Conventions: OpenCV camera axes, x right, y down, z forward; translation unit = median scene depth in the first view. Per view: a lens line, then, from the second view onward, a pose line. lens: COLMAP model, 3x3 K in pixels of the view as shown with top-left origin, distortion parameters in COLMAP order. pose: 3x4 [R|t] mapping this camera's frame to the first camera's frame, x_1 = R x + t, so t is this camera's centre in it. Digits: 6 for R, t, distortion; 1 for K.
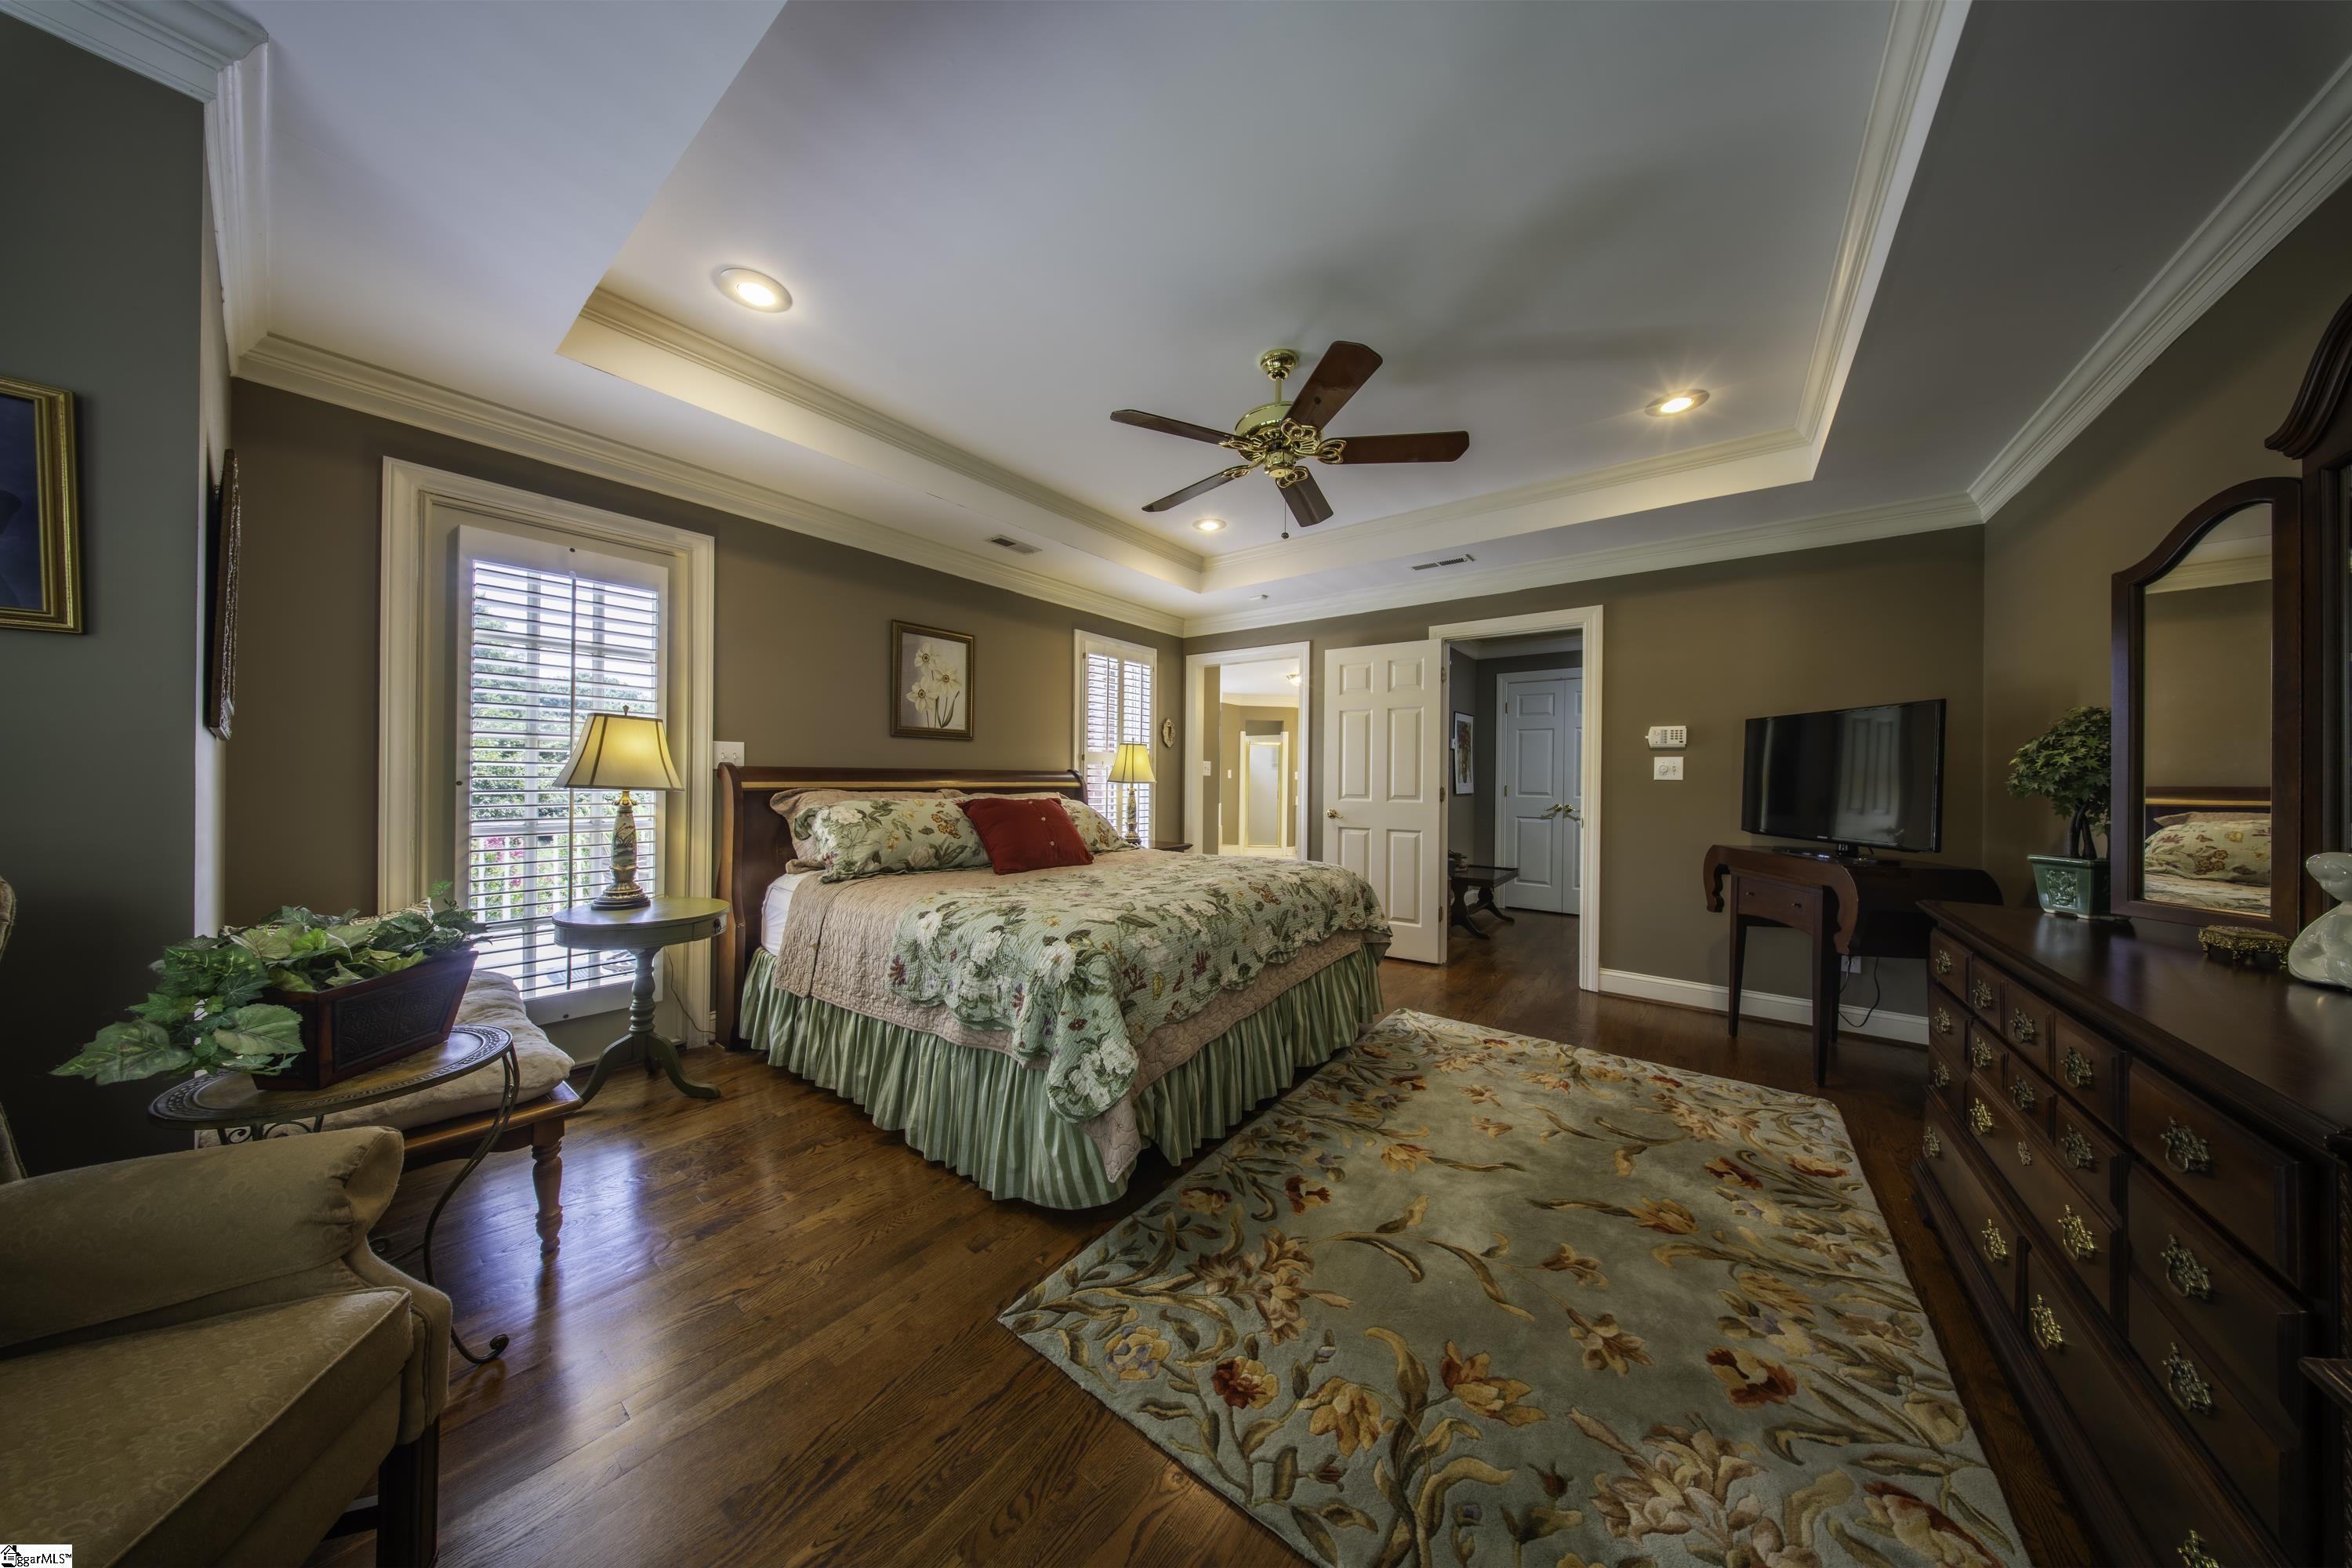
lens RADIAL K [[686.3, 0, 1186.5], [0, 686.3, 784.8], [0, 0, 1]] dist [-0.002108, -0.000488]
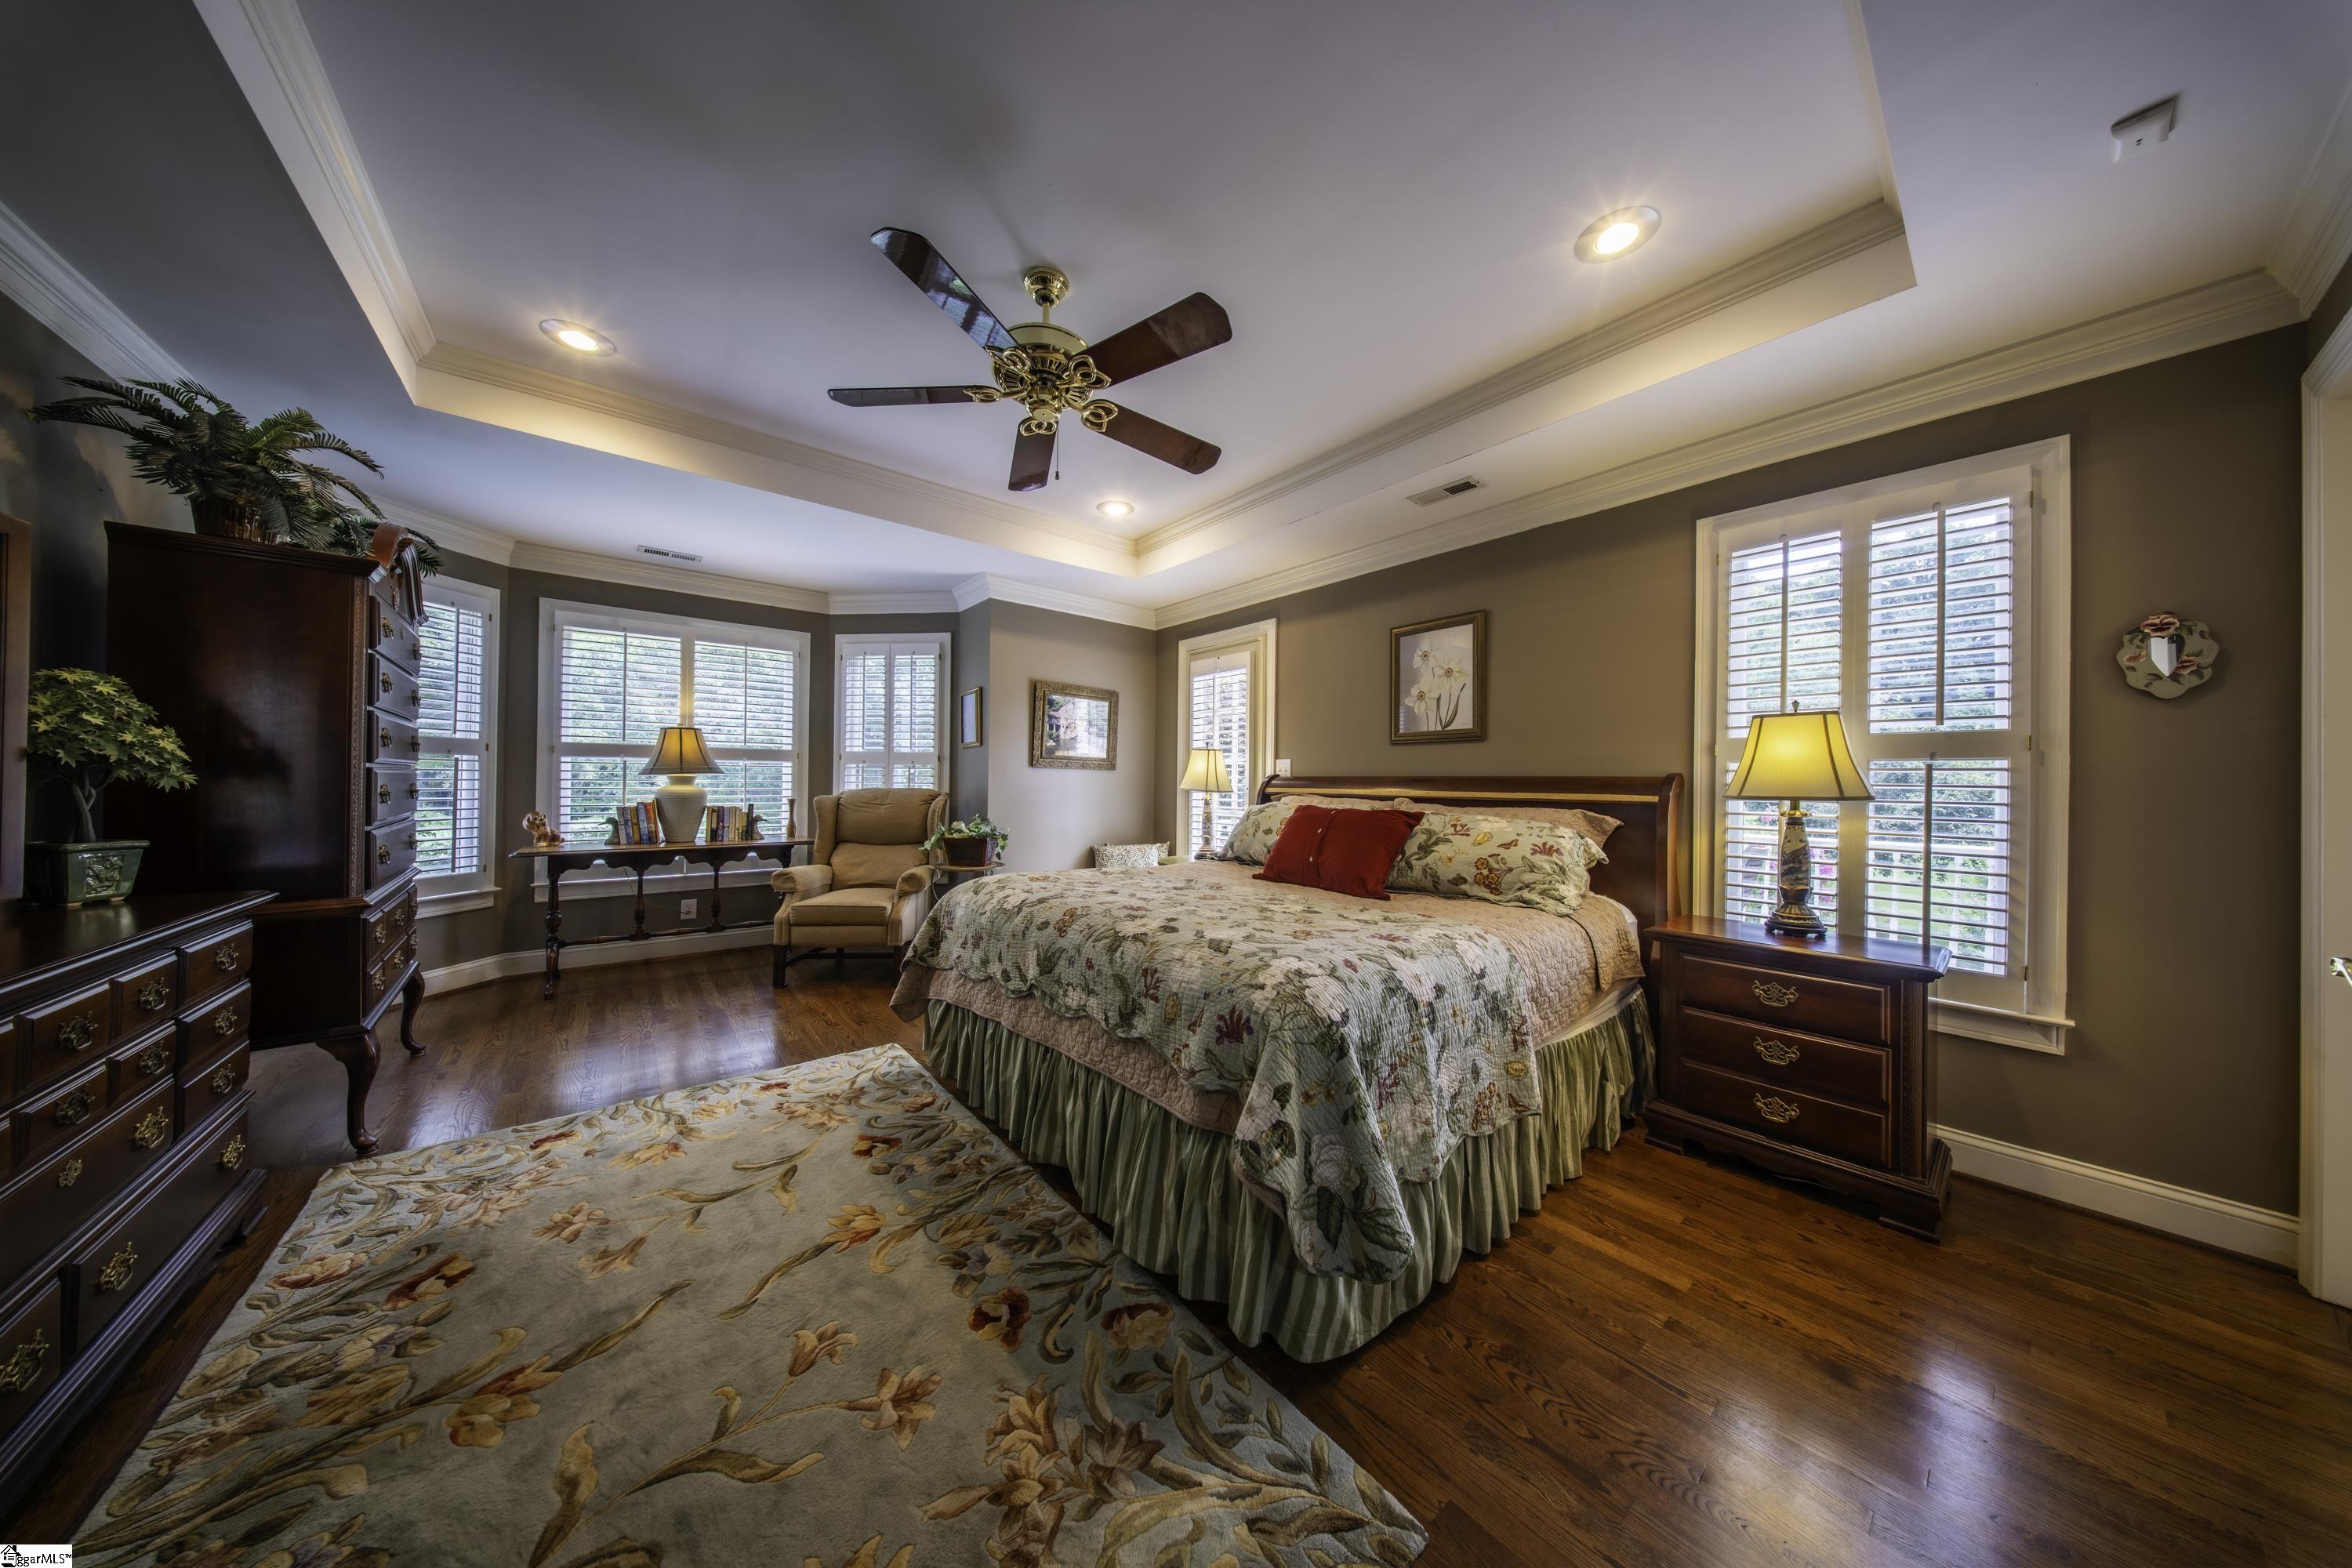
lens RADIAL K [[686.3, 0, 1171.9], [0, 686.3, 777.4], [0, 0, 1]] dist [-0.002108, -0.000488]
pose [[-0.241666, -0.017553, -0.970201, 0.773025], [-0.019809, 0.999717, -0.013153, -0.002690], [0.970157, 0.016040, -0.241945, 1.156917]]
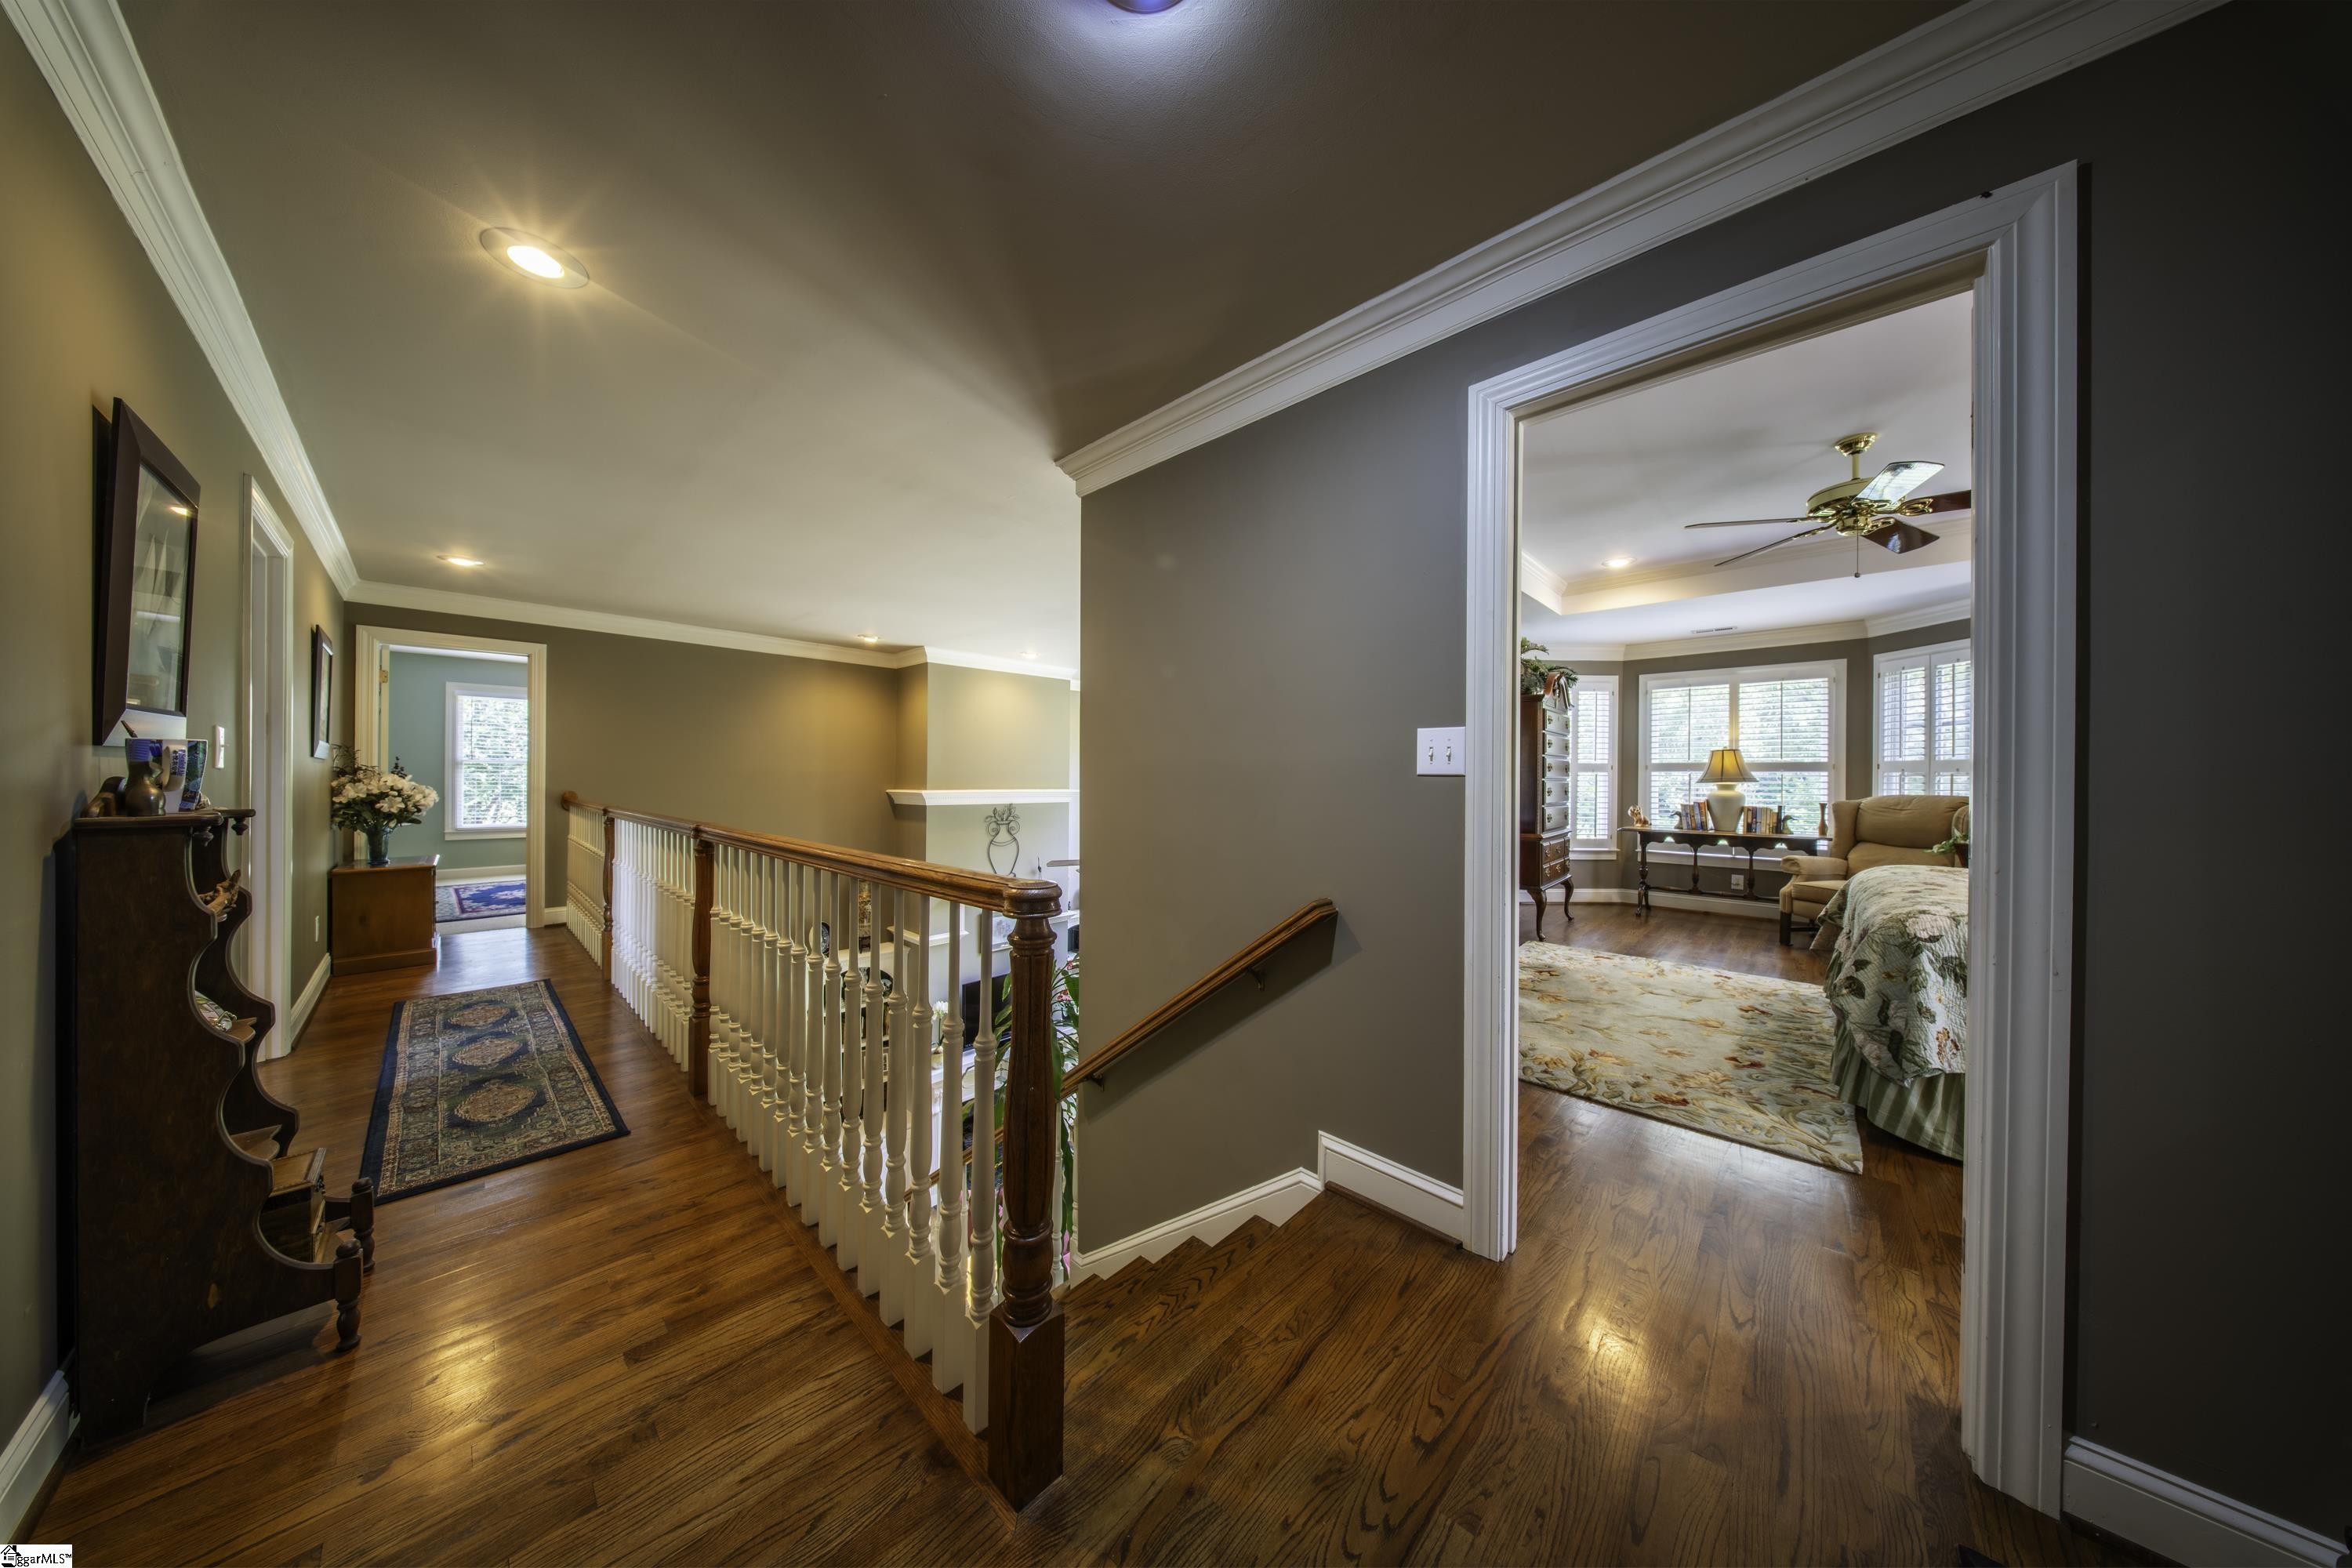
lens RADIAL K [[686.3, 0, 1161.4], [0, 686.3, 778.6], [0, 0, 1]] dist [-0.002108, -0.000488]
pose [[-0.992498, -0.015338, 0.121293, 1.026824], [-0.014325, 0.999855, 0.009220, -0.014680], [-0.121417, 0.007413, -0.992574, 2.008358]]
